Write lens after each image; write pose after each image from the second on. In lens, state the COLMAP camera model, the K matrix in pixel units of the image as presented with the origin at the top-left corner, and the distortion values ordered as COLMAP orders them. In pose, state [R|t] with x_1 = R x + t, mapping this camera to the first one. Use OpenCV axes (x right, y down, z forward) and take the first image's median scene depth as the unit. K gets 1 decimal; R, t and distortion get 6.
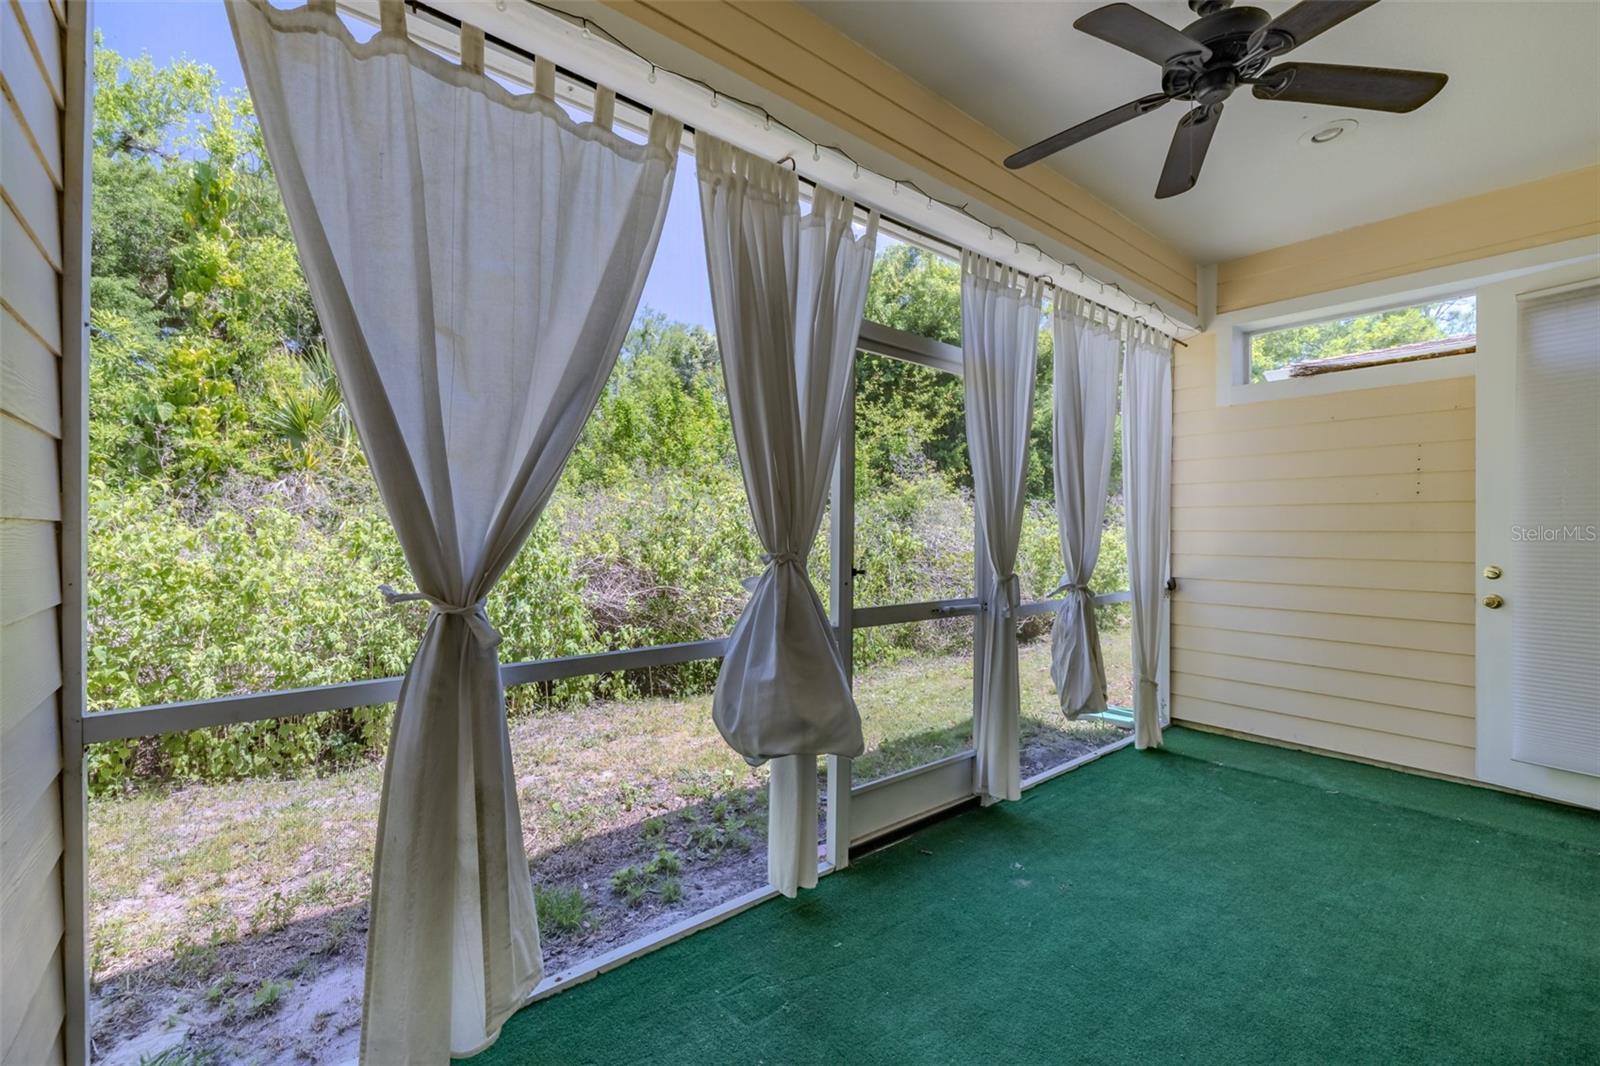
lens RADIAL K [[679.3, 0, 789.4], [0, 679.3, 535.9], [0, 0, 1]] dist [0.001139, 0.000068]
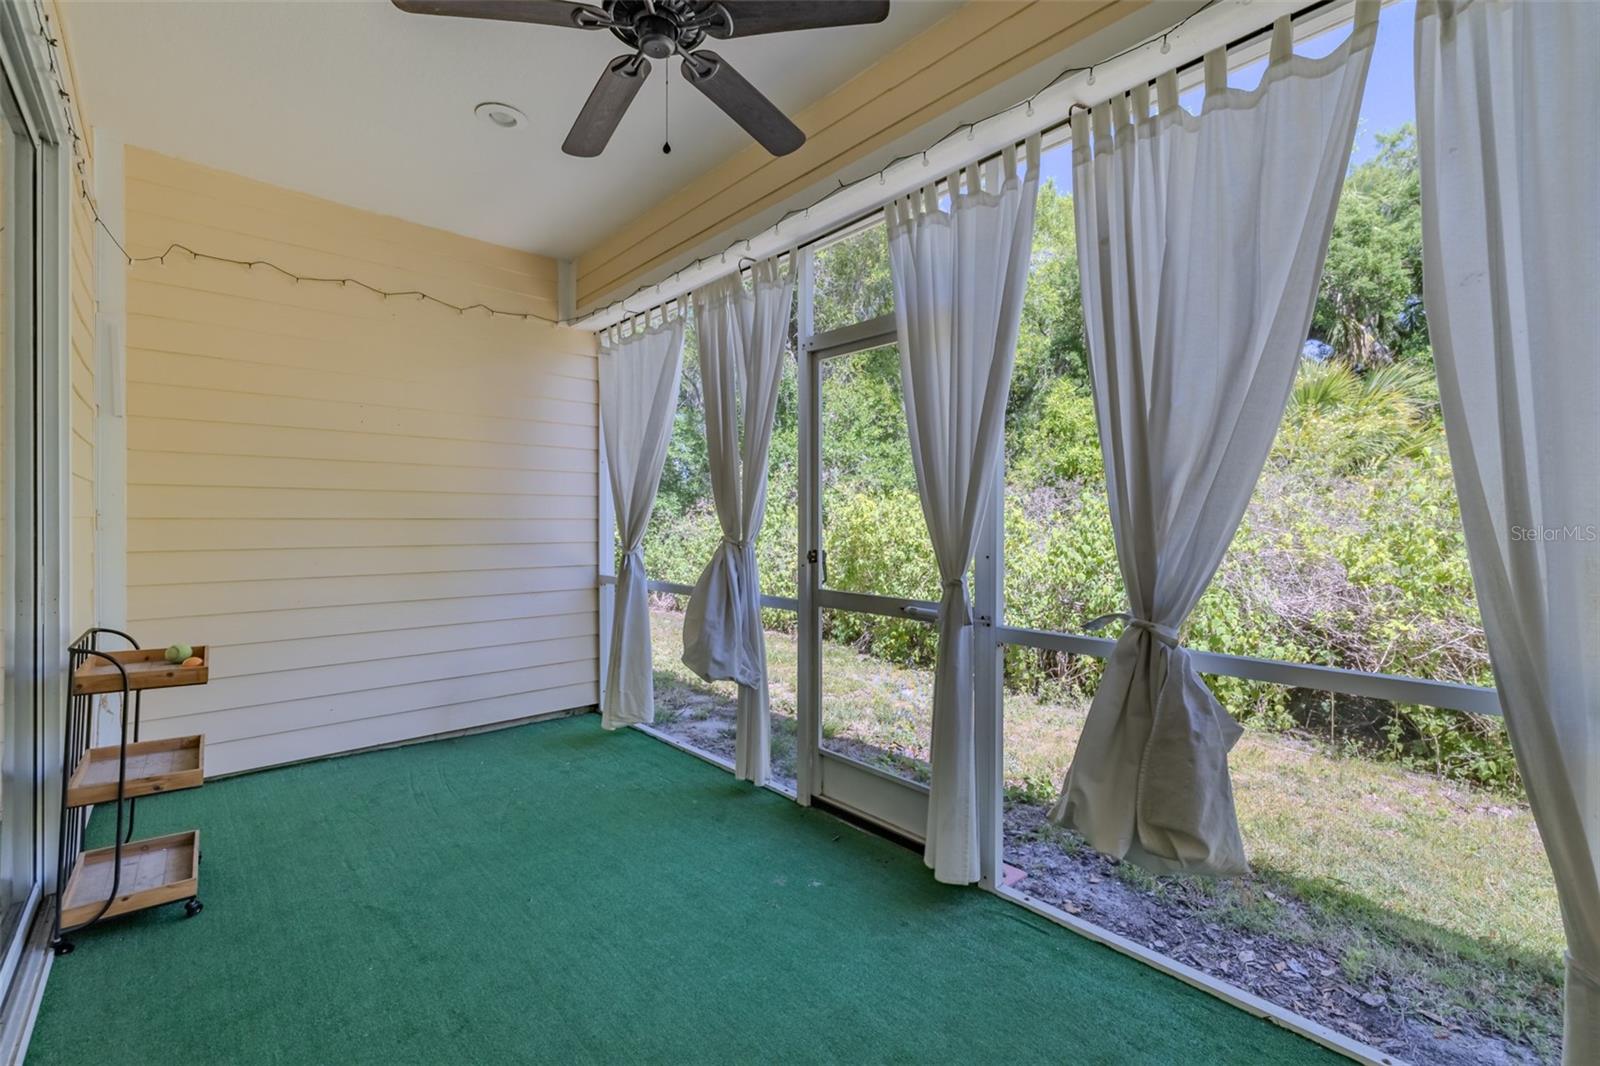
lens RADIAL K [[684.4, 0, 803.4], [0, 684.4, 521.5], [0, 0, 1]] dist [0.001851, -0.000084]
pose [[0.043180, 0.000663, -0.999067, 1.299126], [-0.009268, 0.999957, 0.000263, -0.006259], [0.999024, 0.009248, 0.043185, 0.964894]]
